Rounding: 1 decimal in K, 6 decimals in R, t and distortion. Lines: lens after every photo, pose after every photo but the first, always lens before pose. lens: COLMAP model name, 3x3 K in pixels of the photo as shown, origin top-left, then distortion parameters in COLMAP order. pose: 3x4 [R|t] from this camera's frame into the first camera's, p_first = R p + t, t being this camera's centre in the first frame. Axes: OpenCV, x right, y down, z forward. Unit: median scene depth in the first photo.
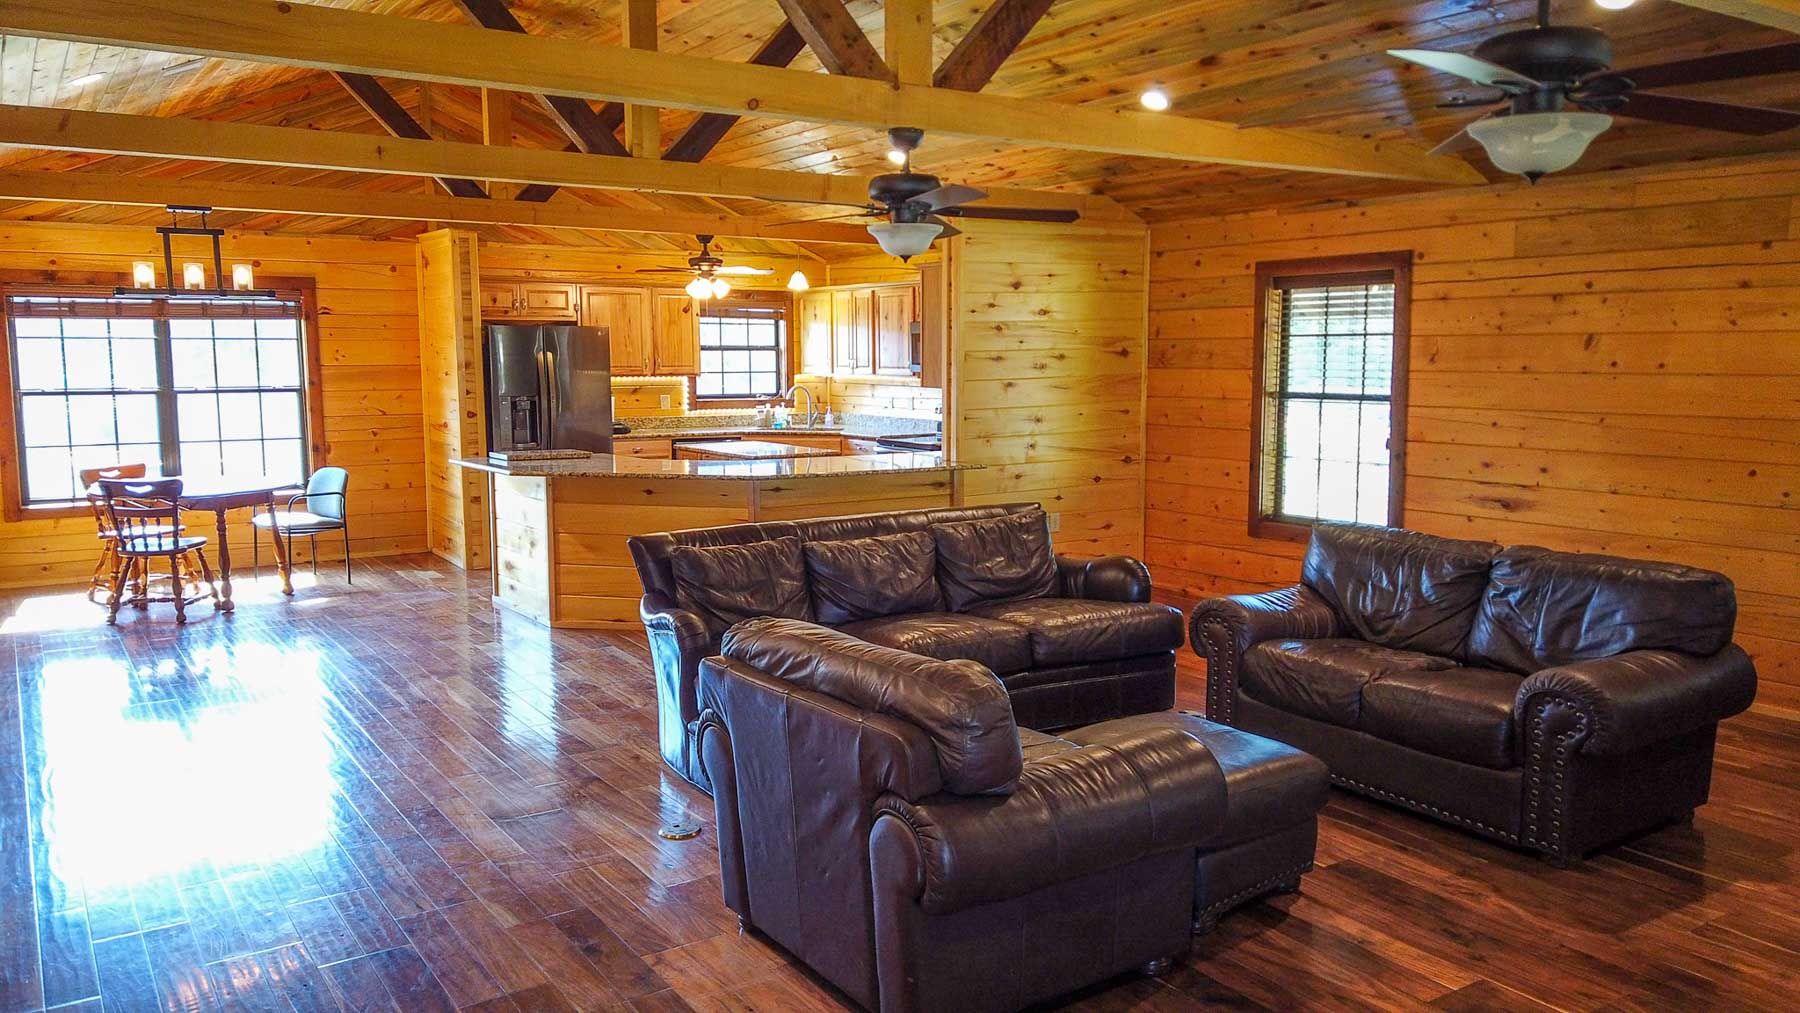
lens RADIAL K [[1336.8, 0, 902.4], [0, 1336.8, 501.3], [0, 0, 1]] dist [0.078193, -0.069241]
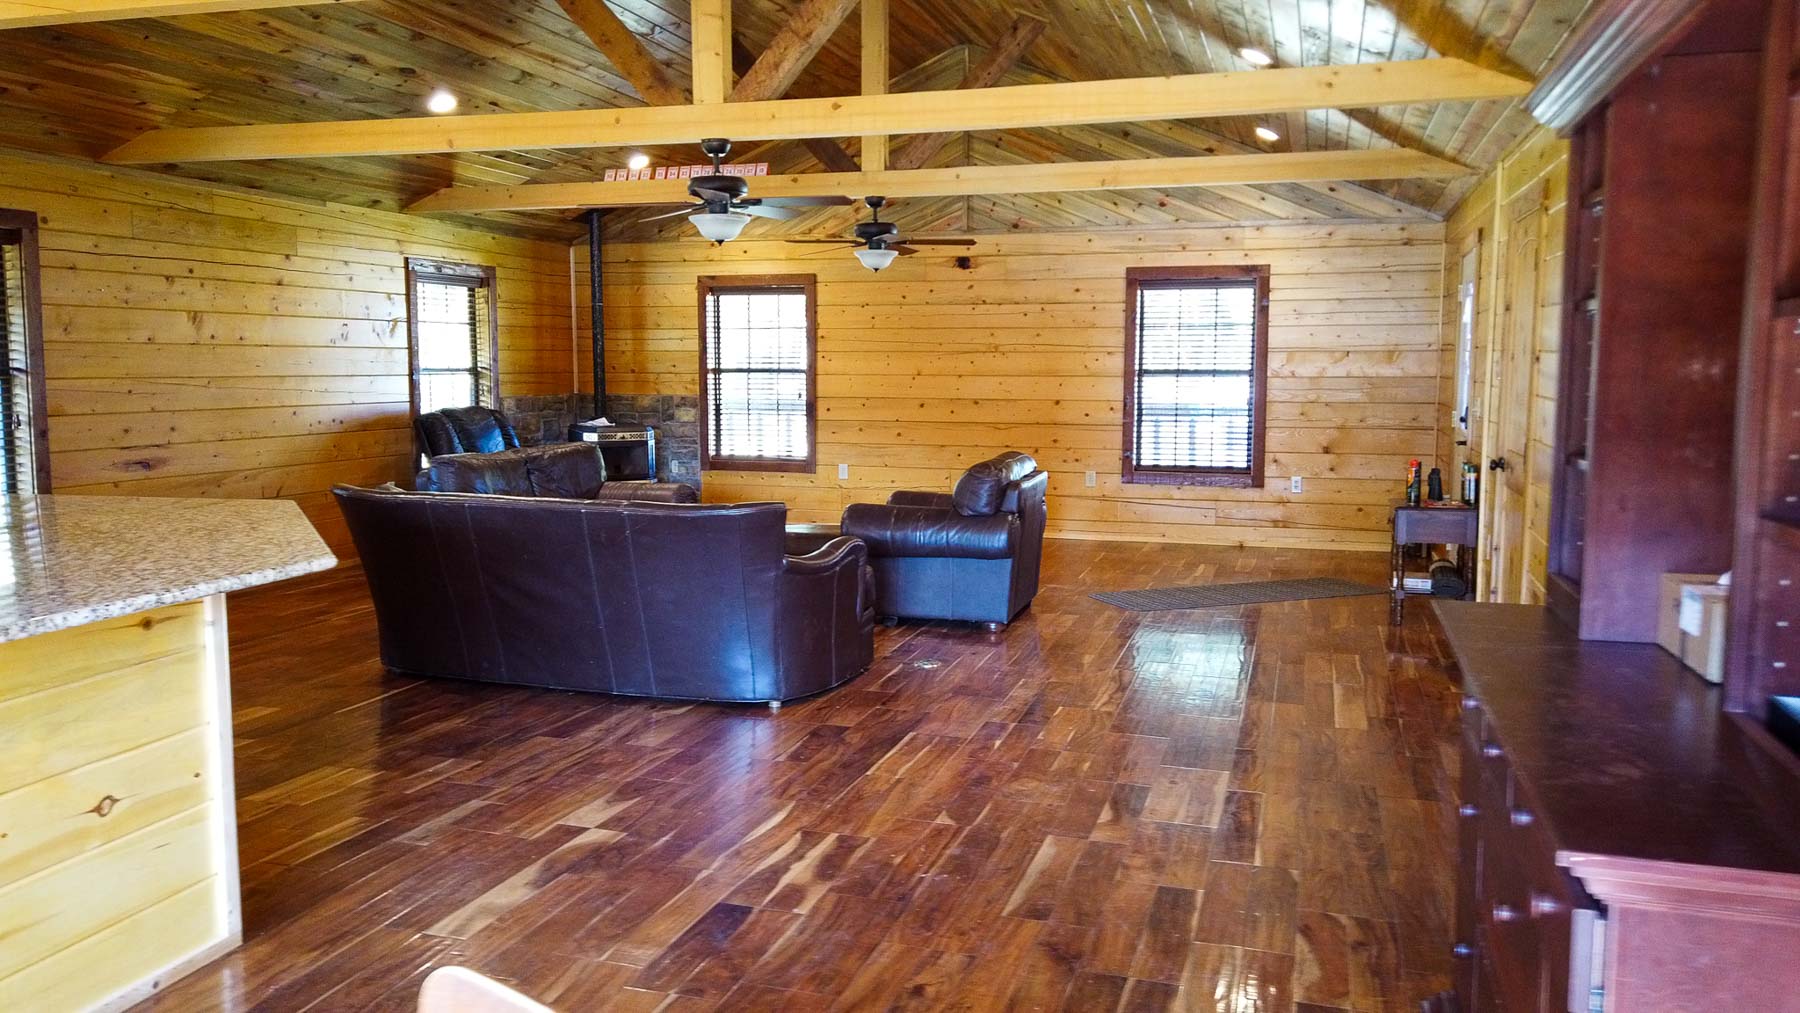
lens RADIAL K [[1336.8, 0, 897.1], [0, 1336.8, 503.4], [0, 0, 1]] dist [0.078193, -0.069241]
pose [[-0.632172, -0.075495, 0.771141, -0.552253], [0.093262, 0.980592, 0.172456, -0.070232], [-0.769195, 0.180939, -0.612862, 0.854204]]
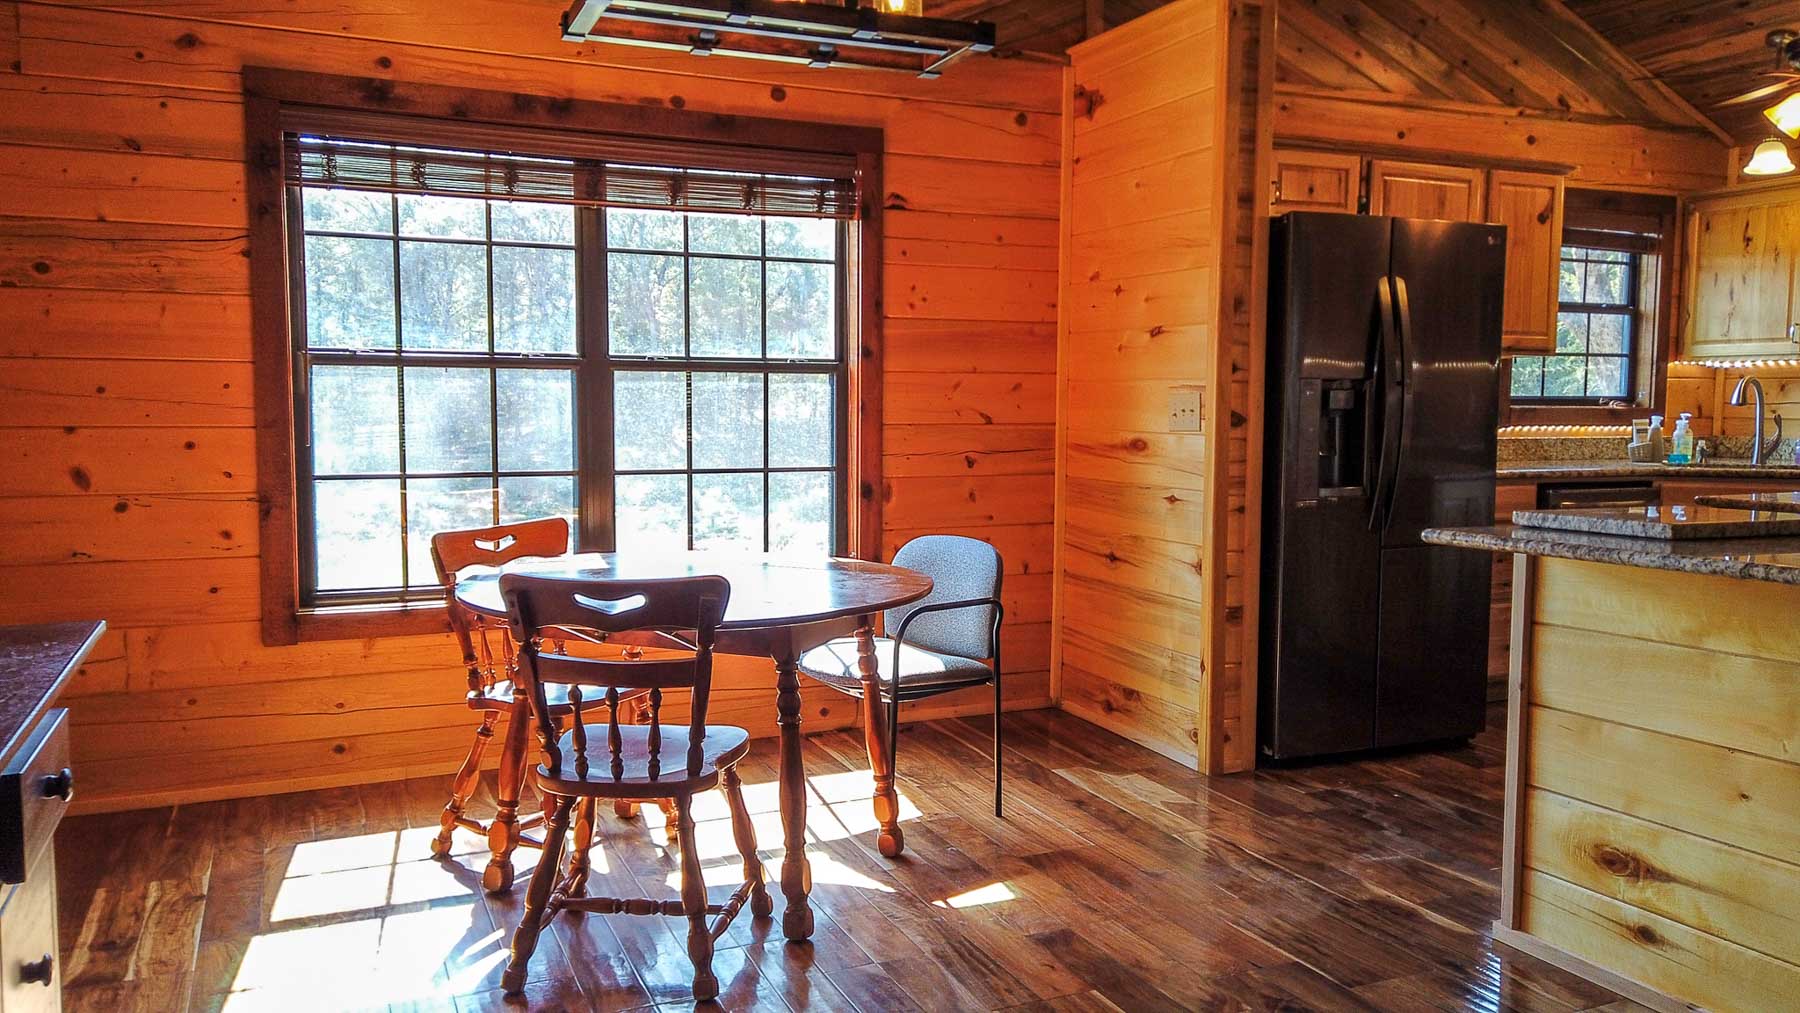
lens RADIAL K [[1336.8, 0, 898.3], [0, 1336.8, 504.1], [0, 0, 1]] dist [0.078193, -0.069241]
pose [[0.986856, 0.019609, -0.160408, -0.347404], [-0.025008, 0.999184, -0.031708, -0.019869], [0.159656, 0.035303, 0.986541, 0.539133]]
